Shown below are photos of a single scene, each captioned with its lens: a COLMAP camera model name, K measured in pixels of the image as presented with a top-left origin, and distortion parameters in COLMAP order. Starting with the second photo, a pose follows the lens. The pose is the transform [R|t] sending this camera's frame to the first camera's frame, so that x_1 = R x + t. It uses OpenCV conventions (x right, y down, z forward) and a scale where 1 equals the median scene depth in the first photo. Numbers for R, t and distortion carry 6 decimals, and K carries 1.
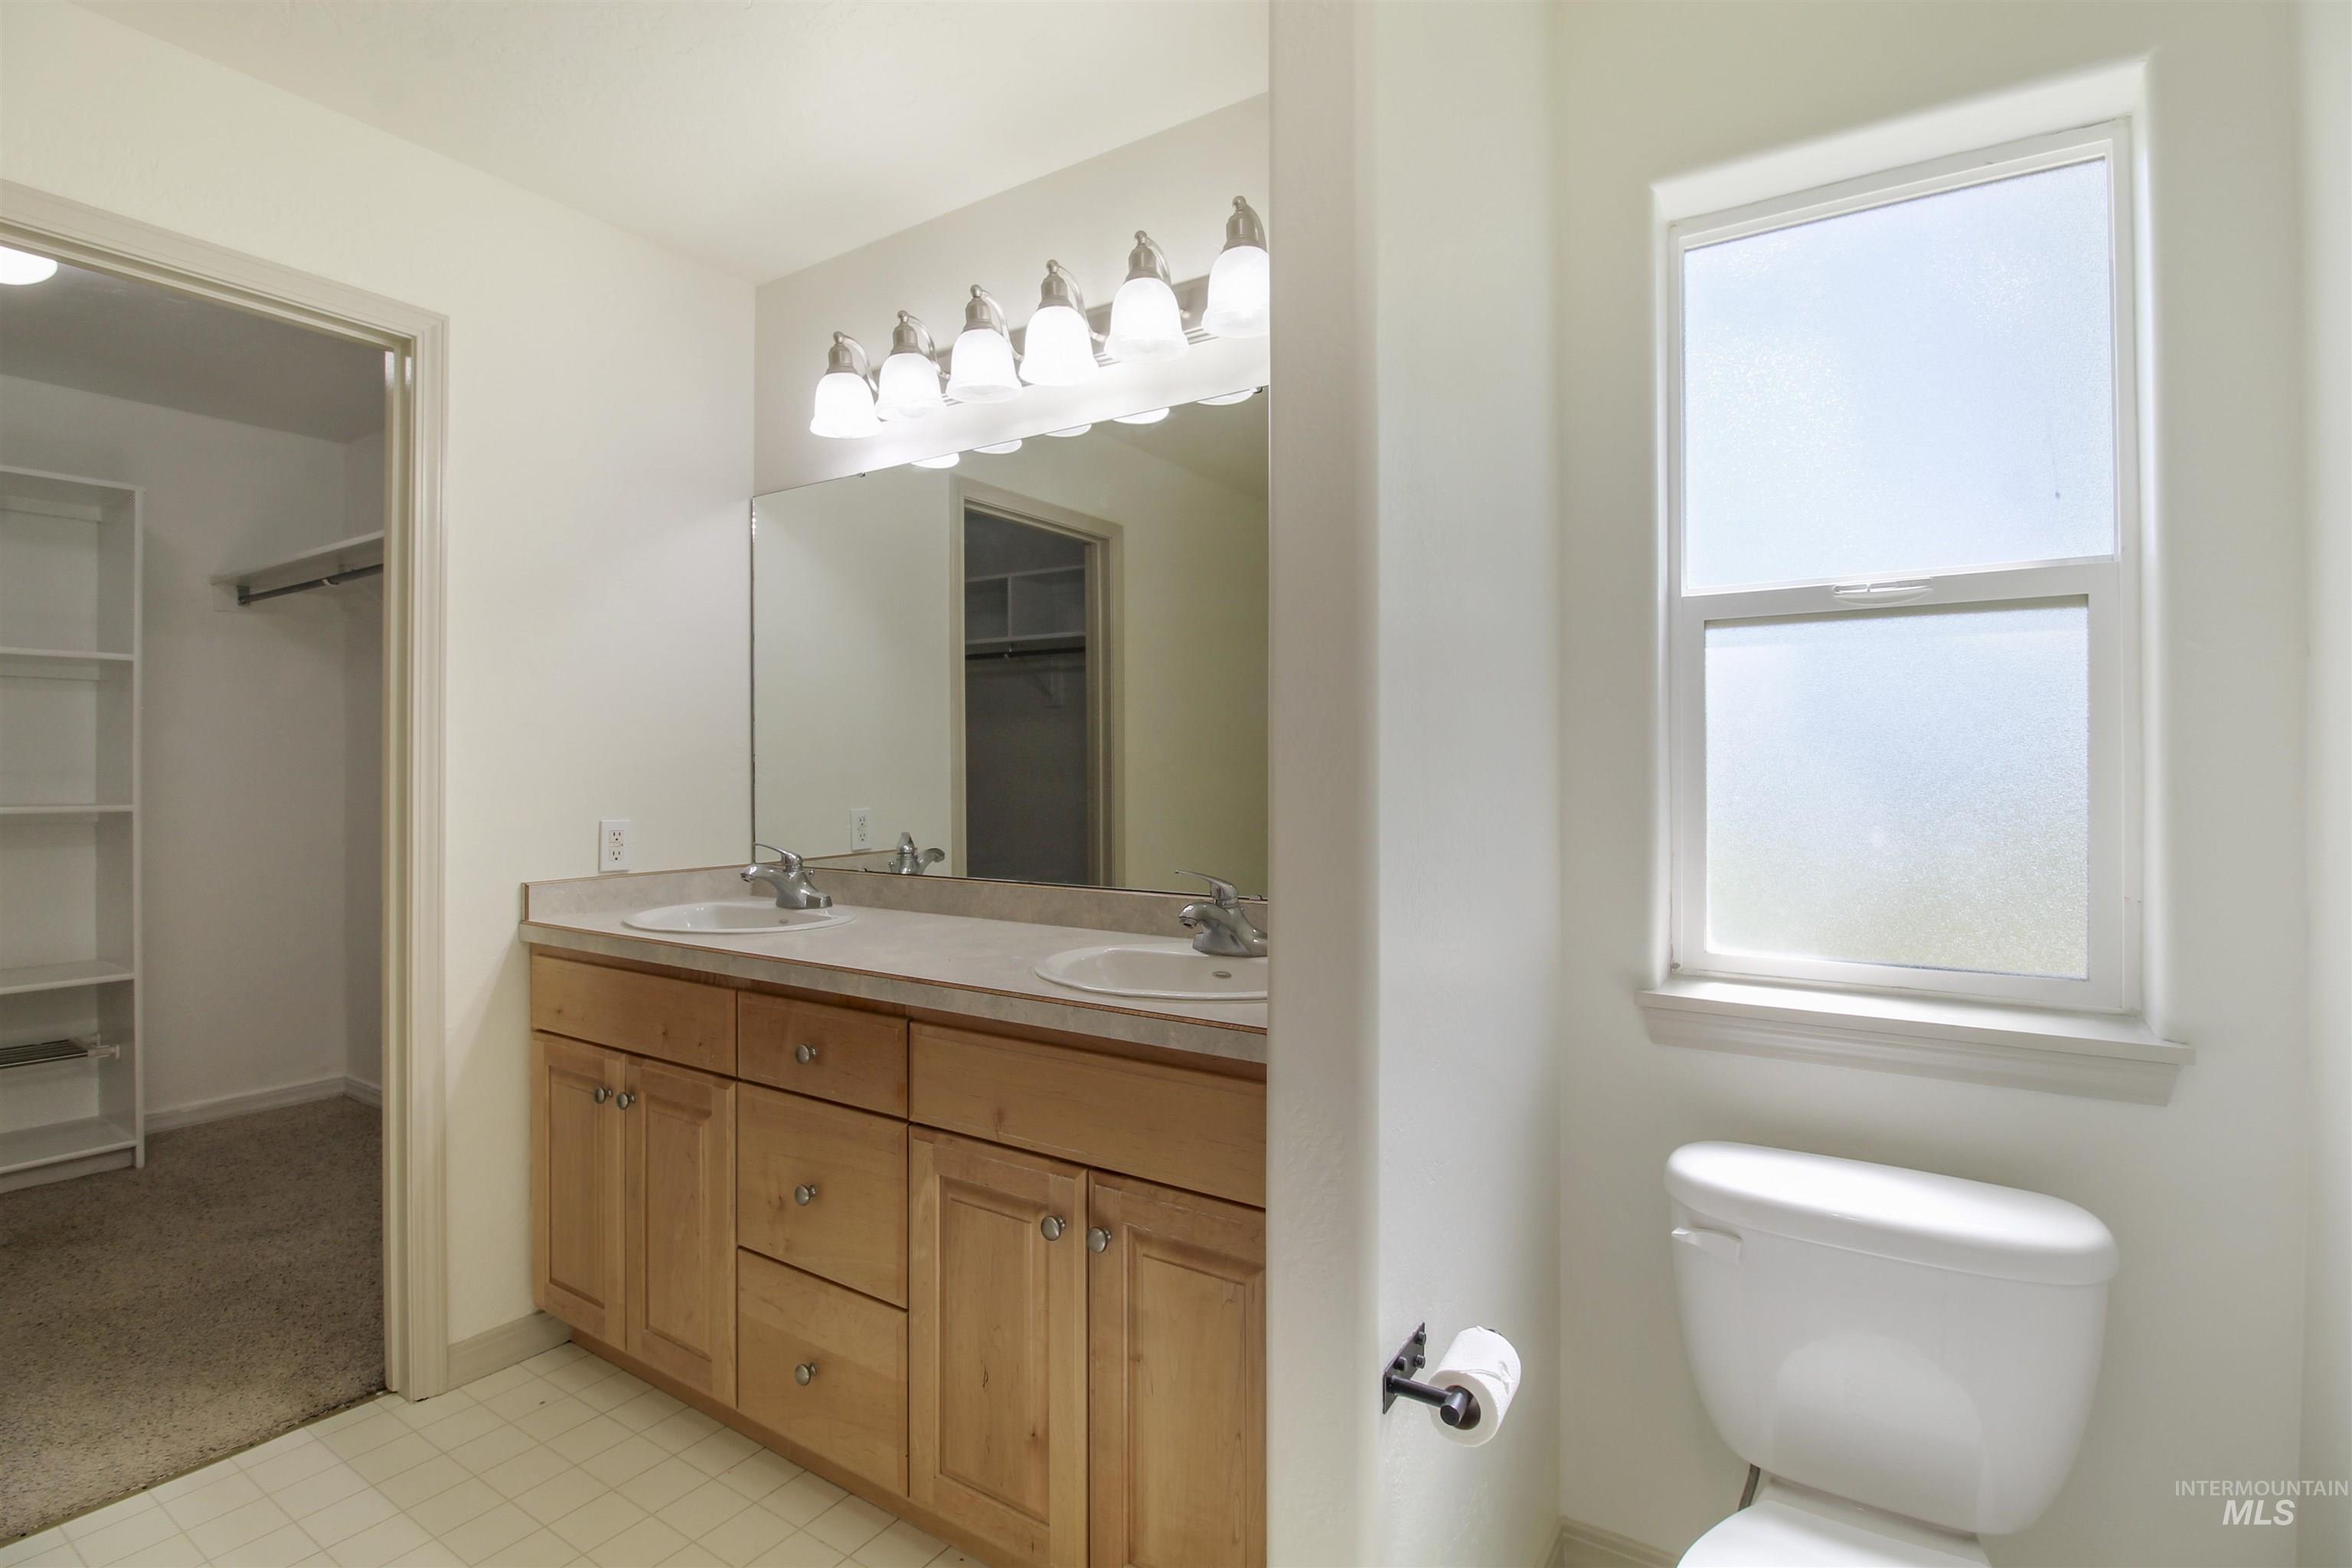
lens RADIAL K [[1088.6, 0, 1180.8], [0, 1088.6, 765.8], [0, 0, 1]] dist [-0.002690, -0.010771]
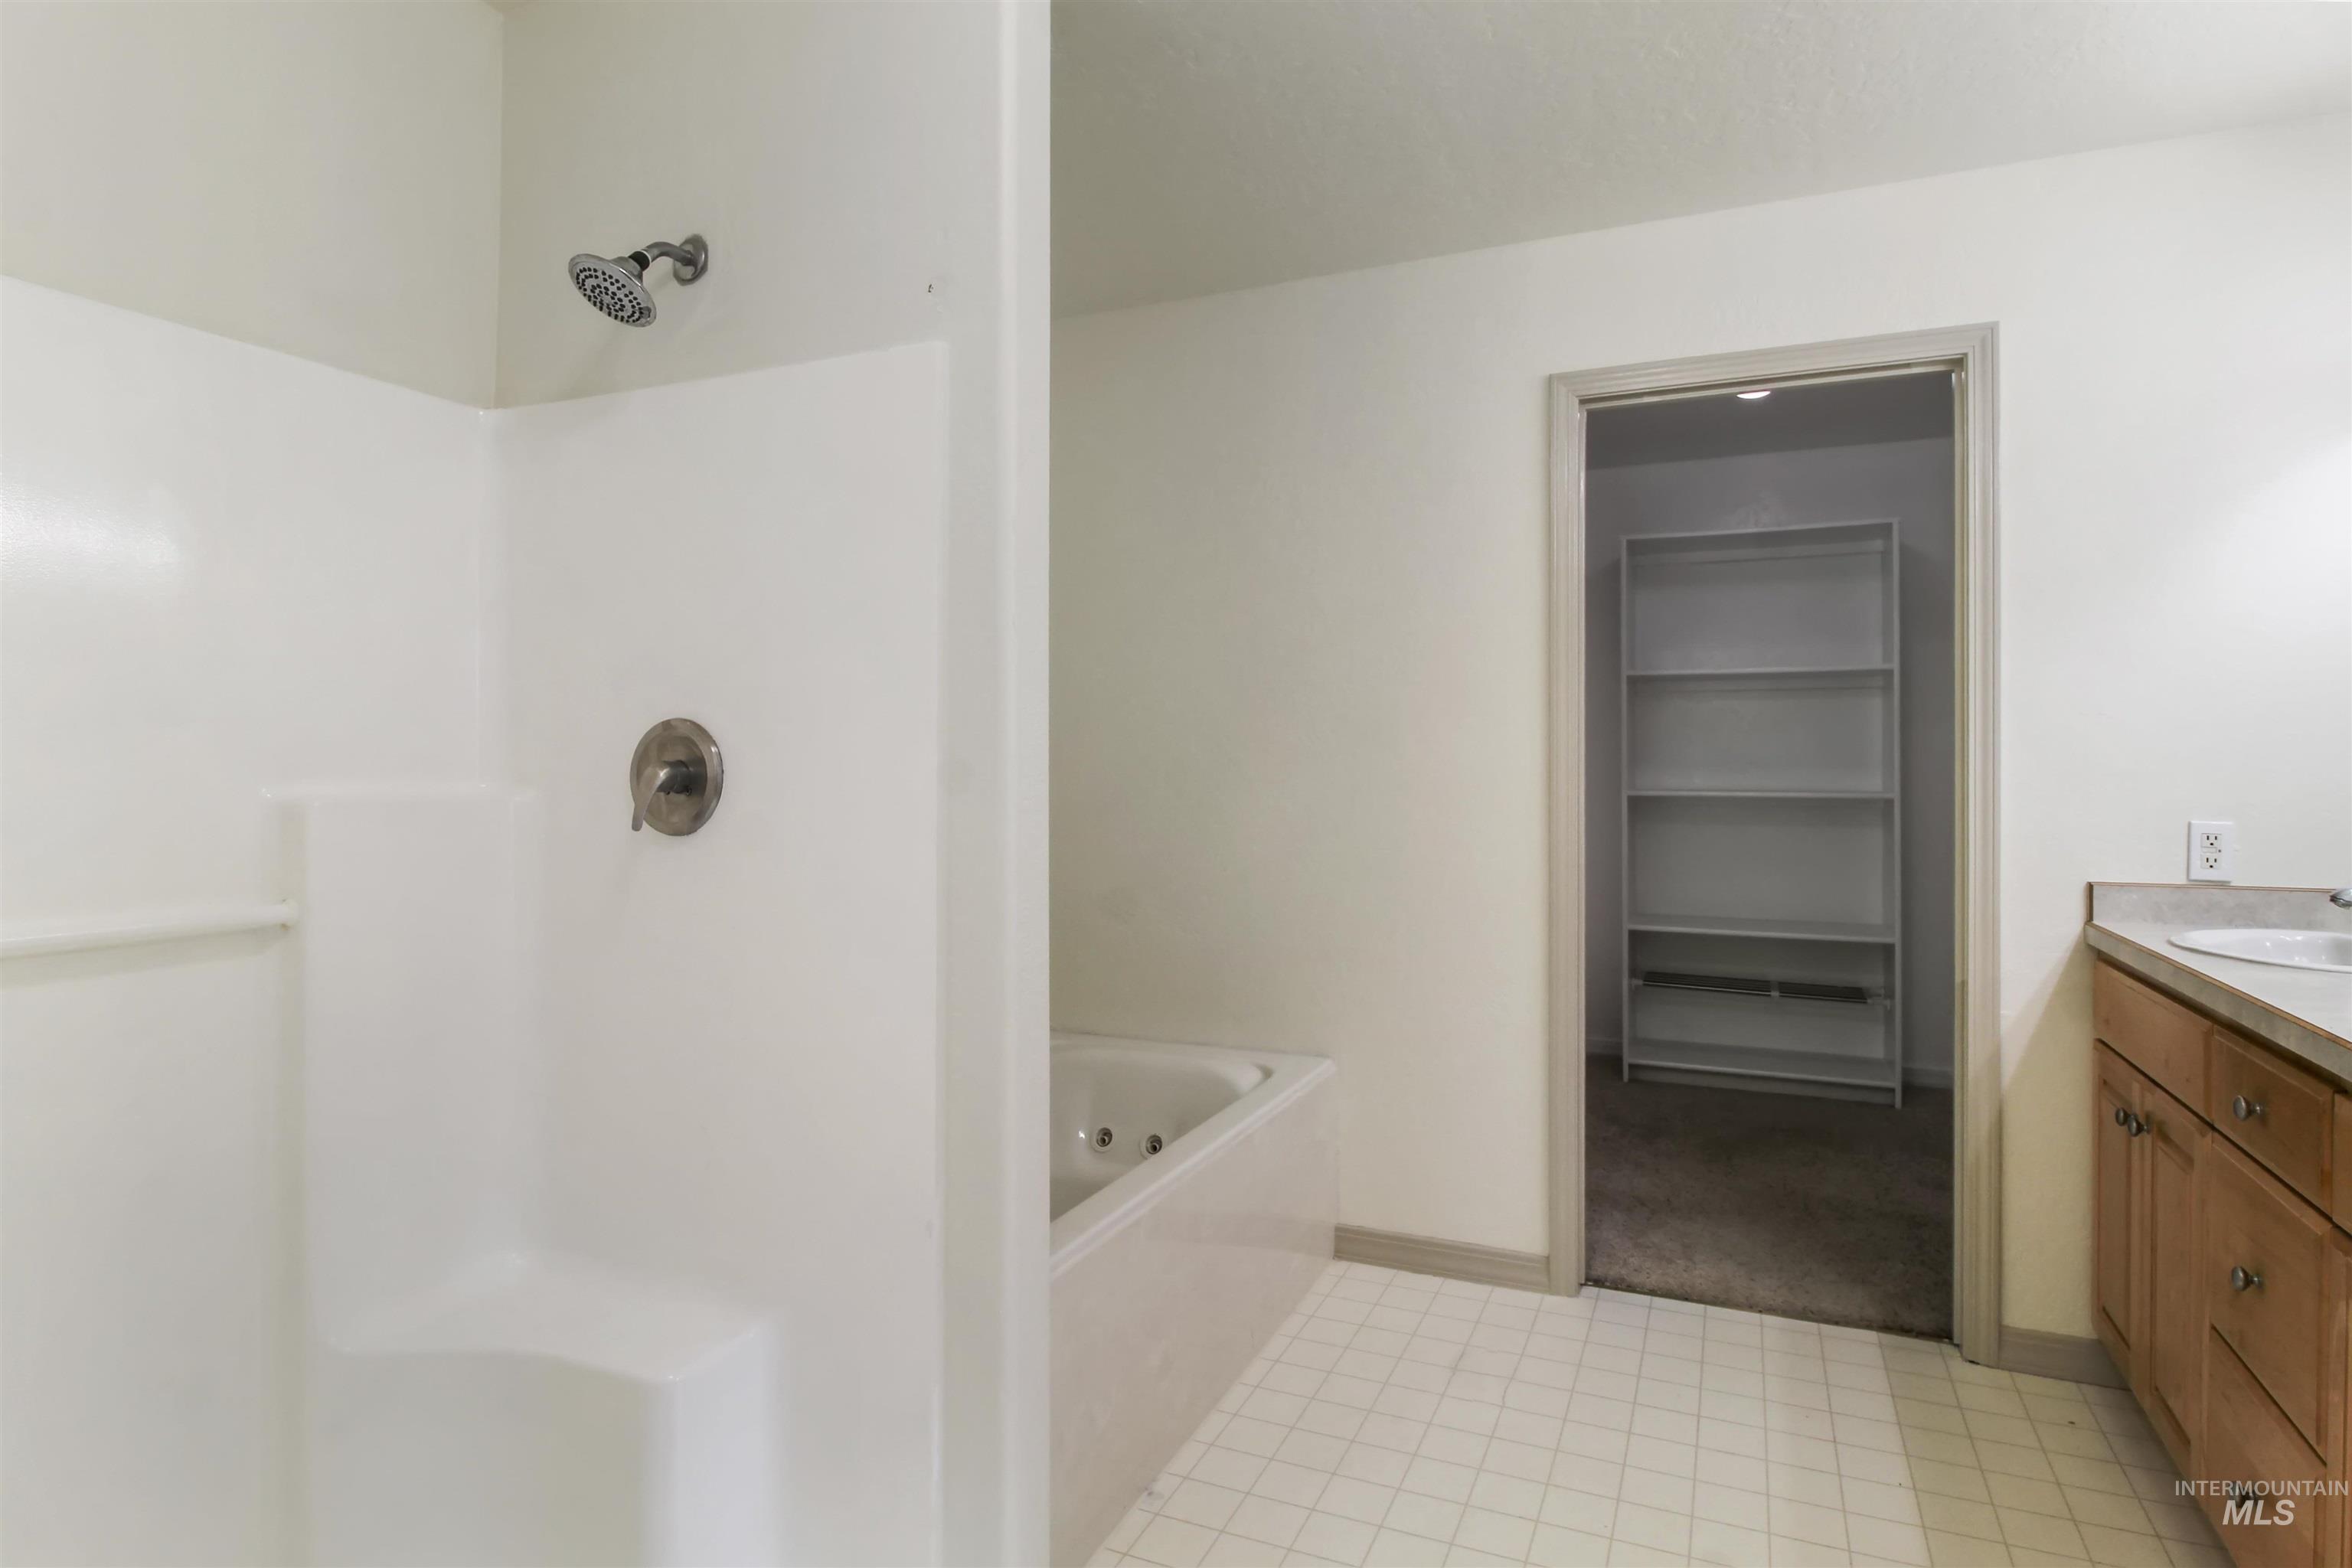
lens RADIAL K [[1259.9, 0, 1180.1], [0, 1259.9, 767.4], [0, 0, 1]] dist [0.014302, -0.000321]
pose [[0.155040, 0.002140, -0.987906, 0.369350], [0.007116, 0.999969, 0.003282, -0.002065], [0.987883, -0.007539, 0.155020, 0.043060]]
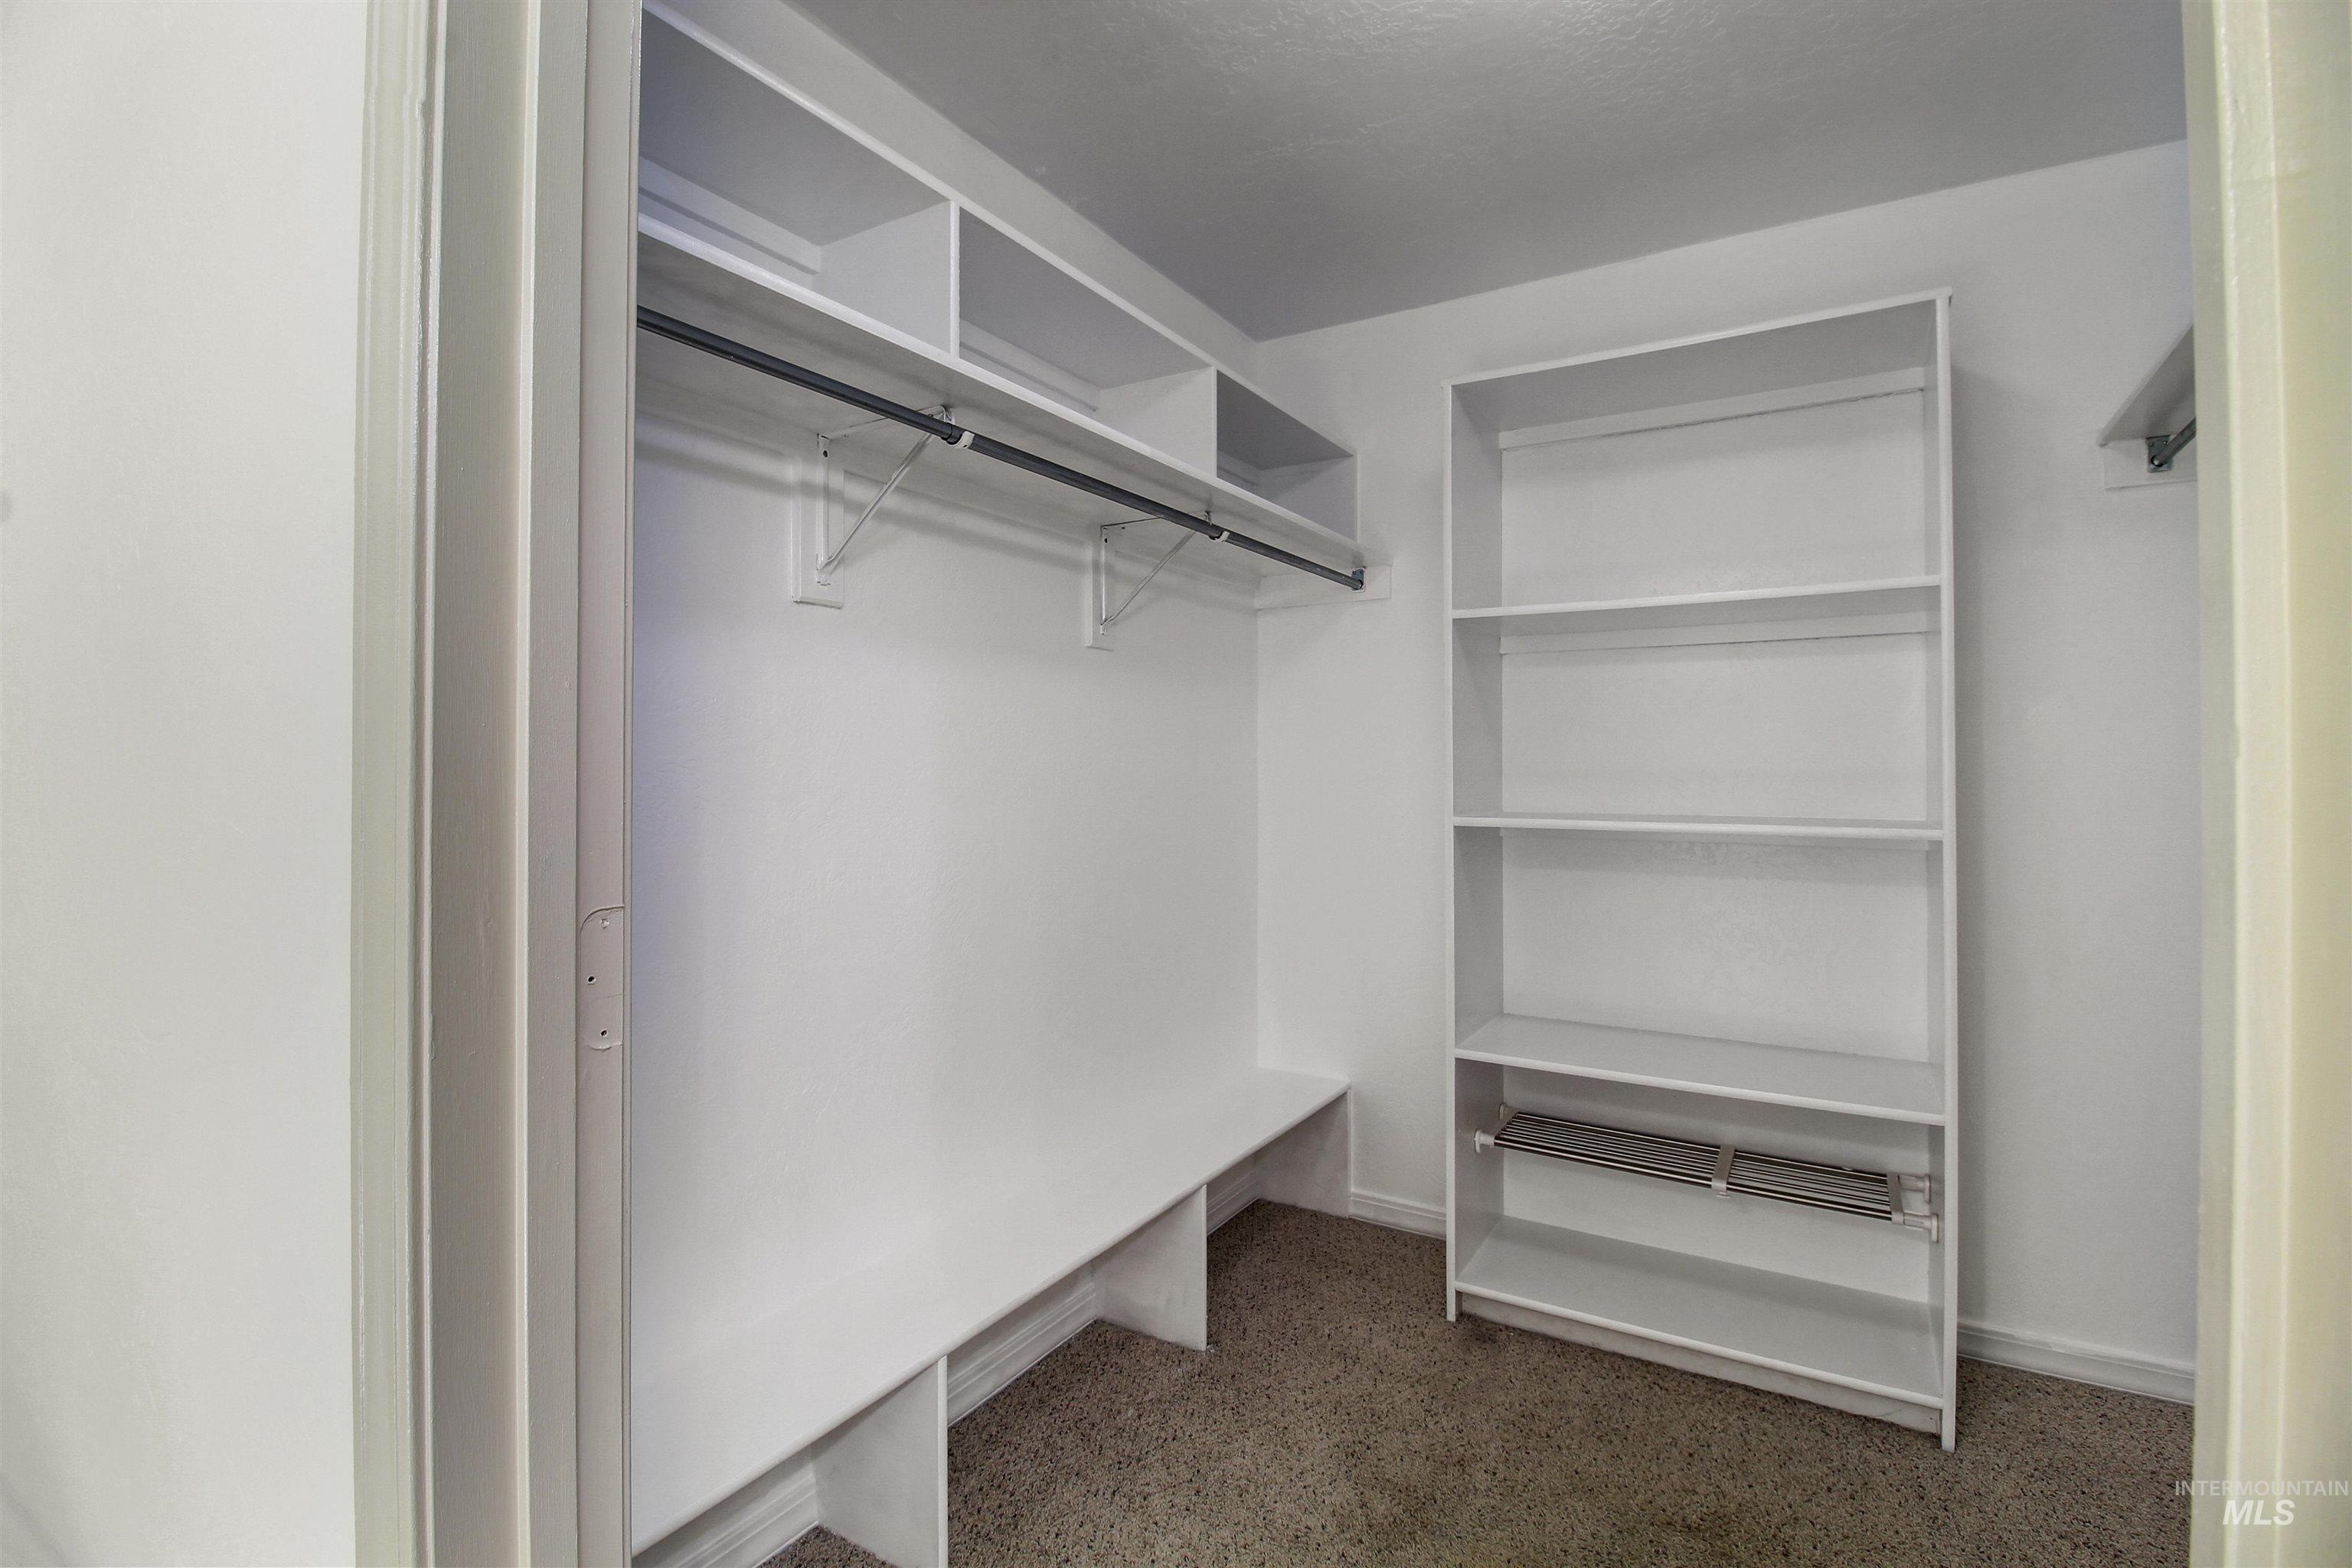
lens RADIAL K [[1088.6, 0, 1166.8], [0, 1088.6, 763.5], [0, 0, 1]] dist [-0.002690, -0.010771]
pose [[0.040068, -0.010744, -0.999139, -0.581204], [0.003250, 0.999938, -0.010622, 0.011390], [0.999192, -0.002822, 0.040101, 0.804885]]
